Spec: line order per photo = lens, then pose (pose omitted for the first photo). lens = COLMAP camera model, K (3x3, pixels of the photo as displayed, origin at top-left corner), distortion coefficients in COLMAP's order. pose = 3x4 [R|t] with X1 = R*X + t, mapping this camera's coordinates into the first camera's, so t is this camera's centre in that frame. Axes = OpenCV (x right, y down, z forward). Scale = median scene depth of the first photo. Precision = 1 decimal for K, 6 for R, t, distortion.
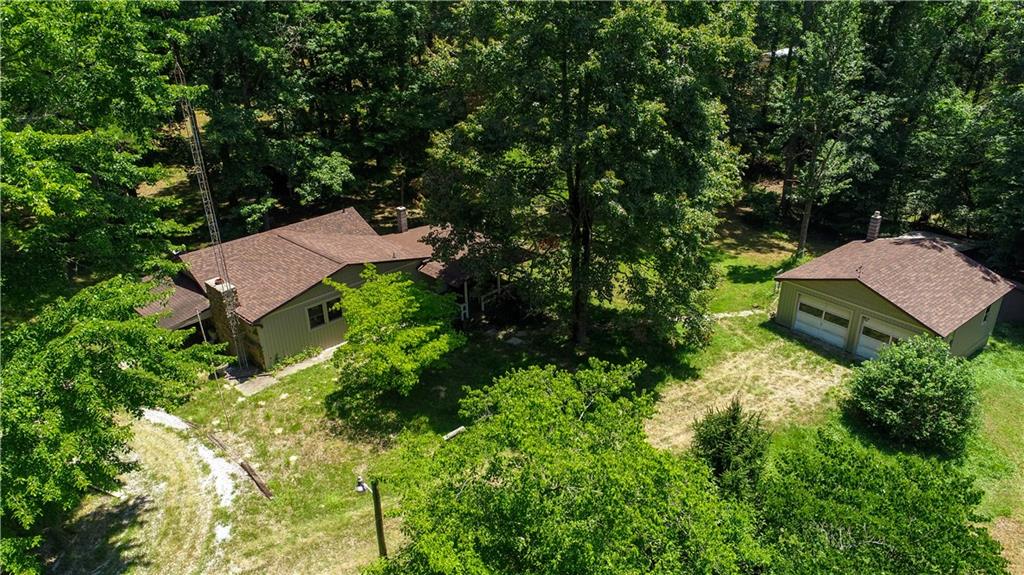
lens RADIAL K [[692.7, 0, 519.8], [0, 692.7, 286.4], [0, 0, 1]] dist [0.006450, -0.002637]
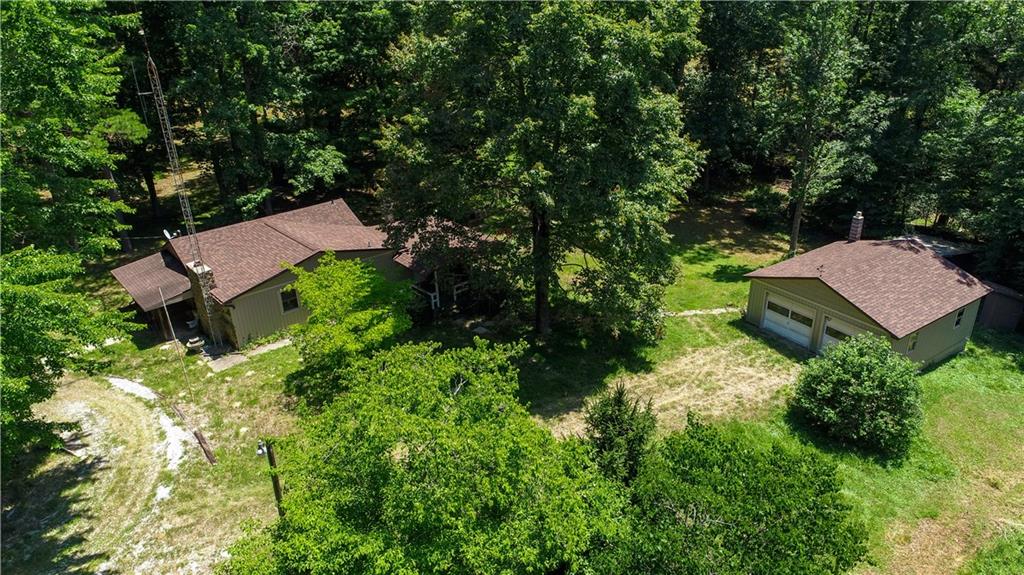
lens RADIAL K [[692.7, 0, 519.0], [0, 692.7, 287.2], [0, 0, 1]] dist [0.006450, -0.002637]
pose [[0.996470, 0.027236, -0.079405, 0.151600], [-0.027335, 0.999626, -0.000158, 0.015917], [0.079371, 0.002328, 0.996842, -0.023833]]
